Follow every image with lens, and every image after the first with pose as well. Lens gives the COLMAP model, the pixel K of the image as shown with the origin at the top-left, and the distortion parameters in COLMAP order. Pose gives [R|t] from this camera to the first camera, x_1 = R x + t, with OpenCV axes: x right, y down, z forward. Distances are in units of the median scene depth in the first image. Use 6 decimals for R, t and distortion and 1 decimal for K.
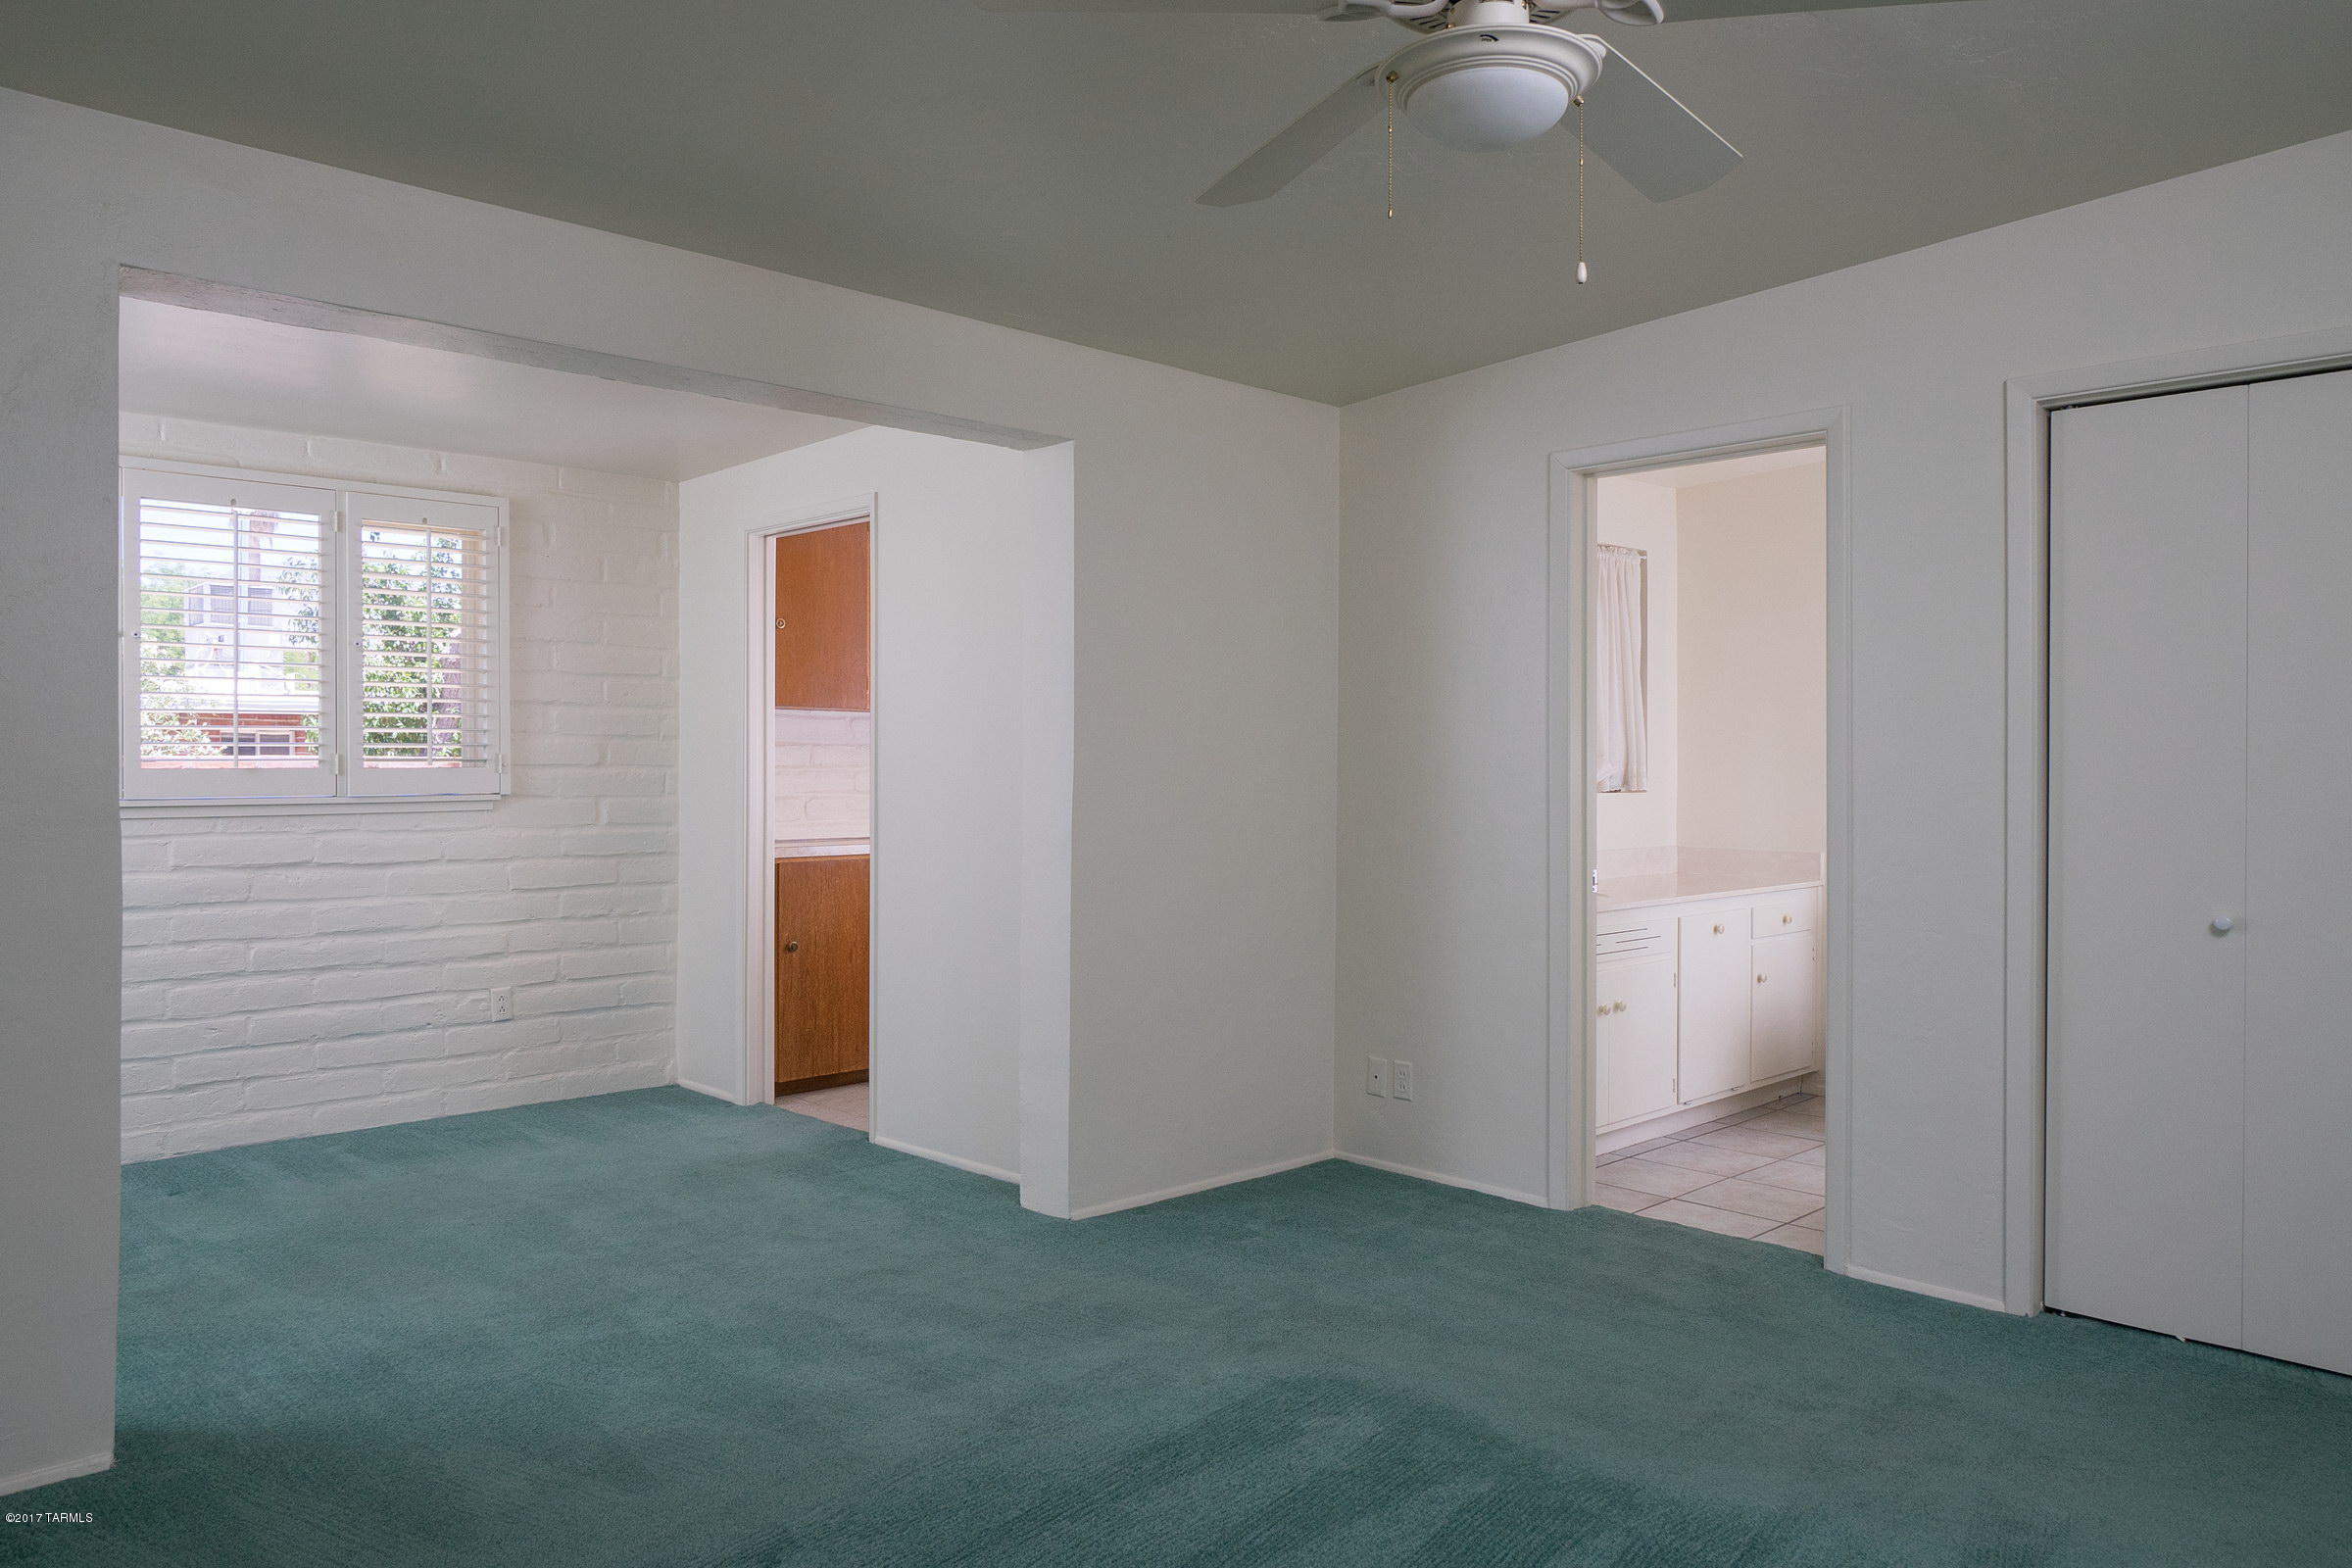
lens RADIAL K [[1623.0, 0, 1178.3], [0, 1623.0, 776.9], [0, 0, 1]] dist [-0.007676, 0.002971]
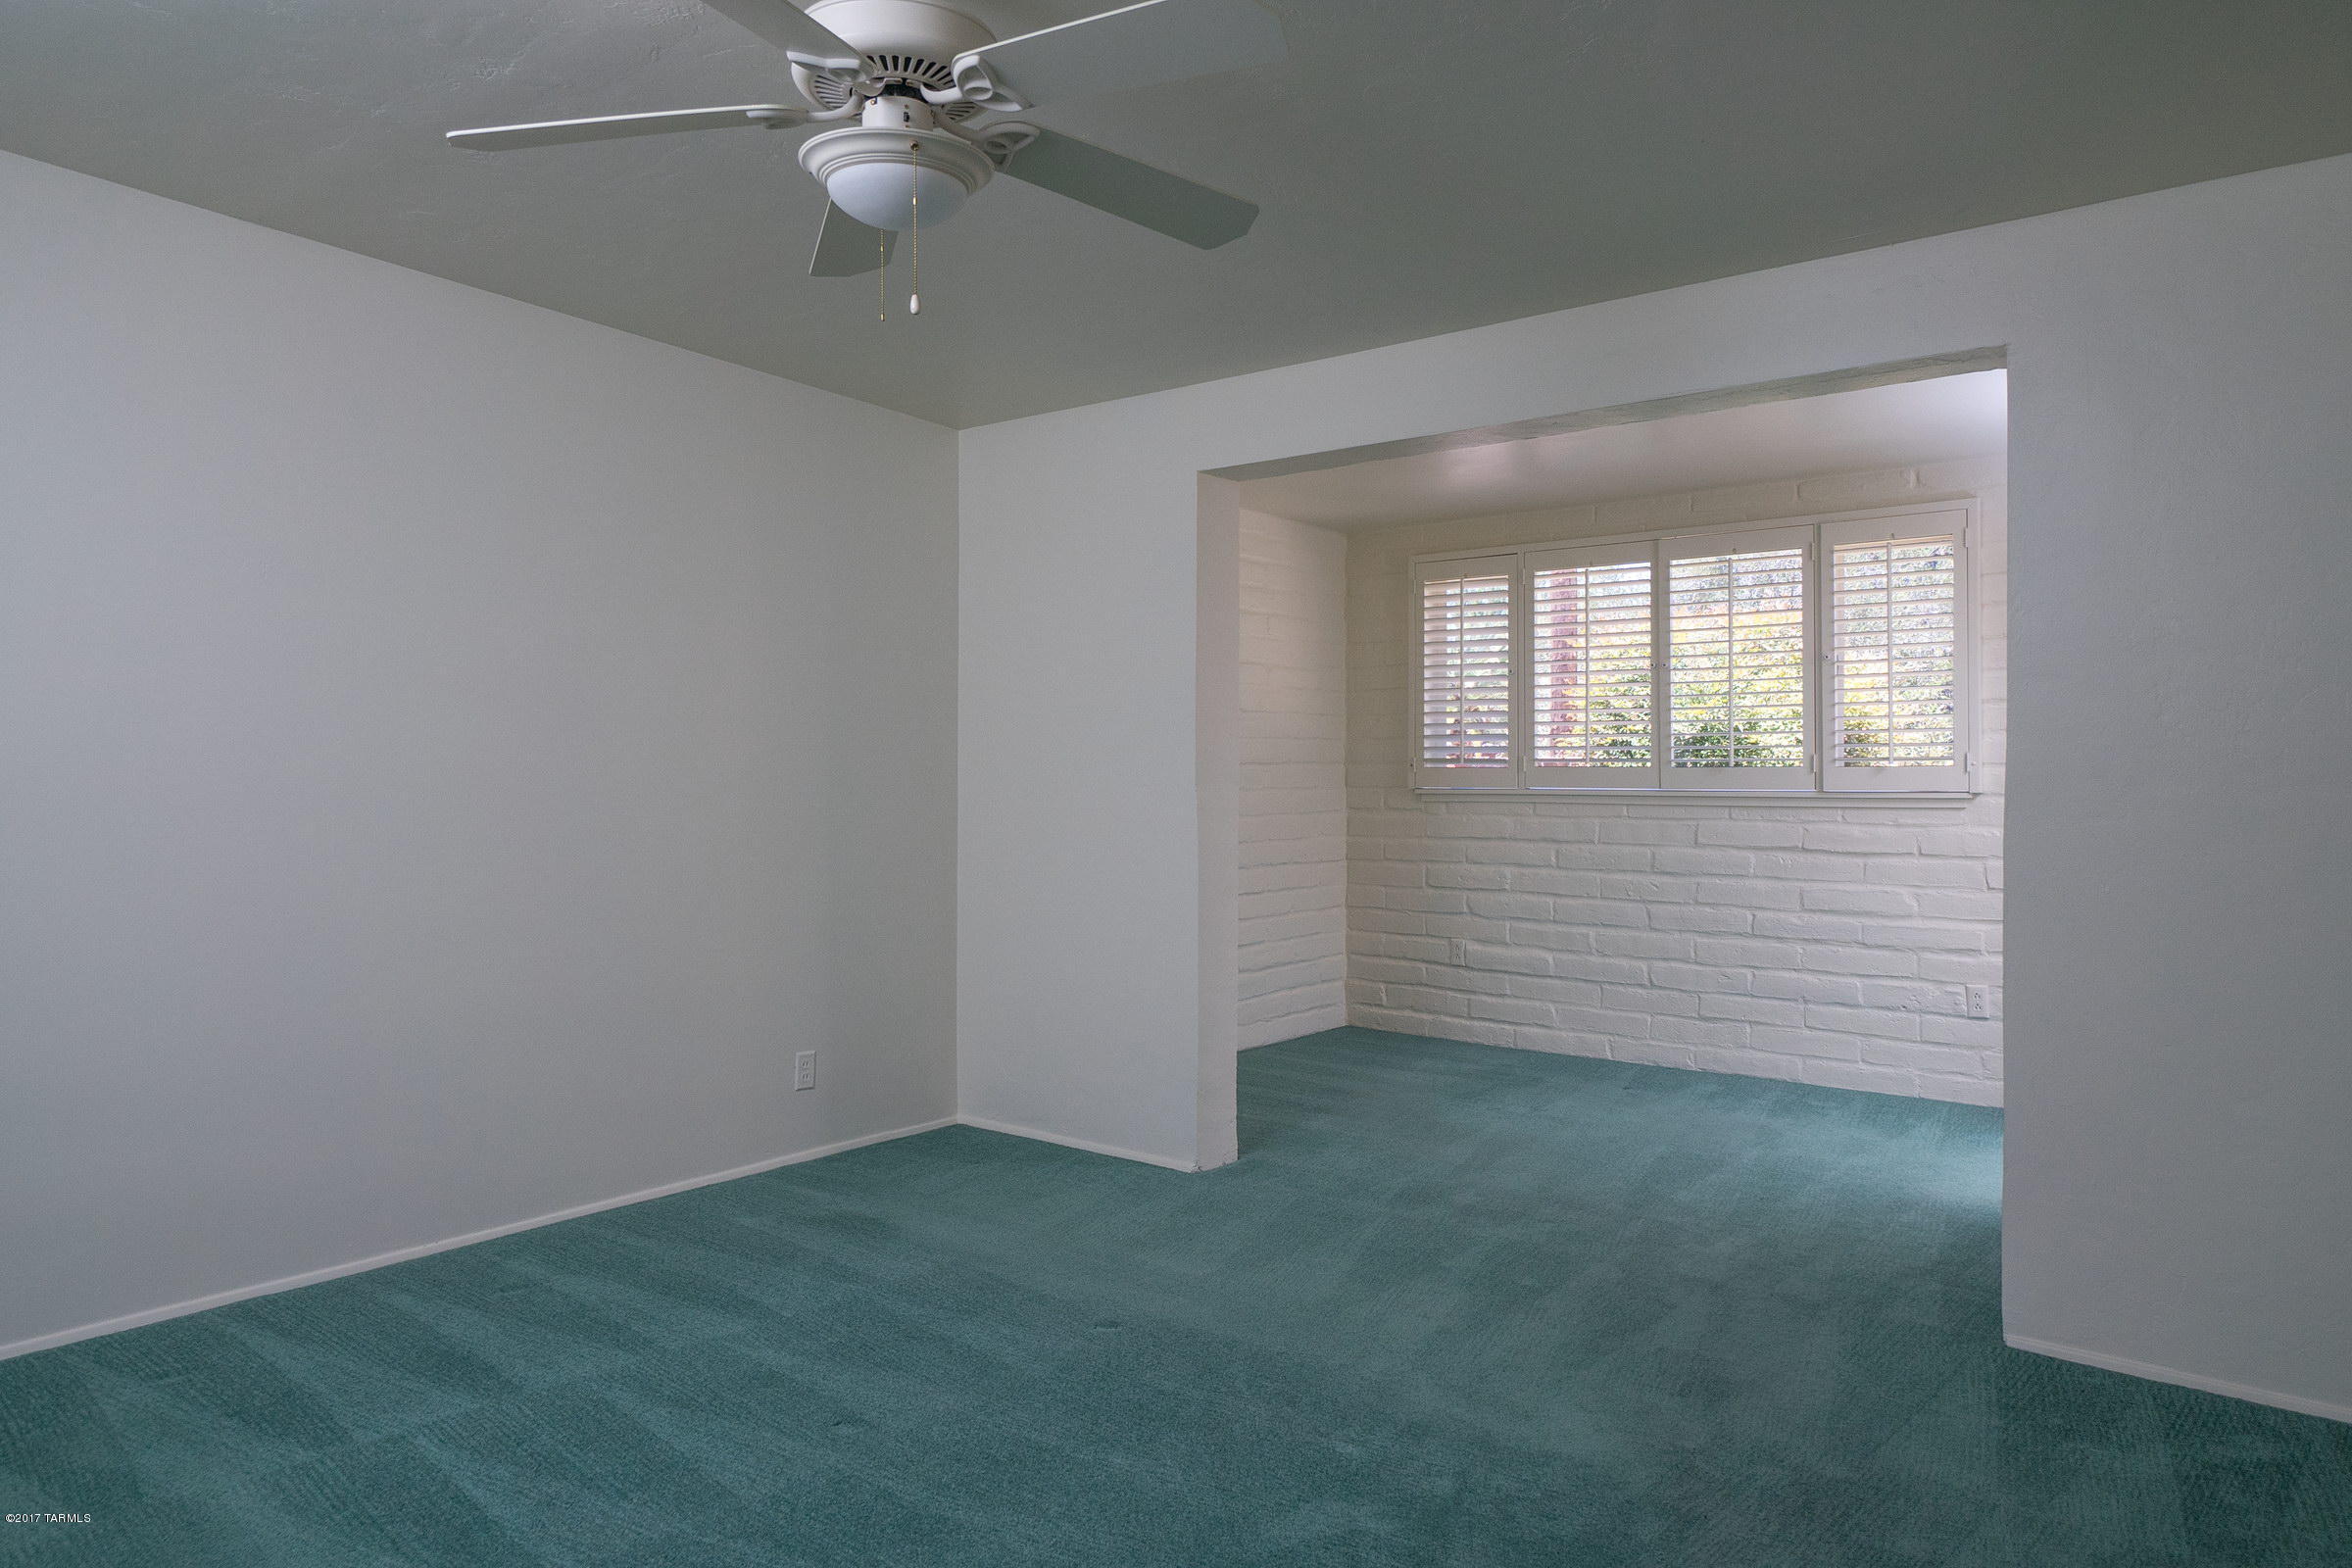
lens RADIAL K [[1520.6, 0, 1178.6], [0, 1520.6, 777.5], [0, 0, 1]] dist [0.004734, -0.000850]
pose [[0.135416, 0.008963, -0.990748, 0.477390], [-0.008673, 0.999931, 0.007861, -0.002105], [0.990751, 0.007529, 0.135484, 0.400626]]
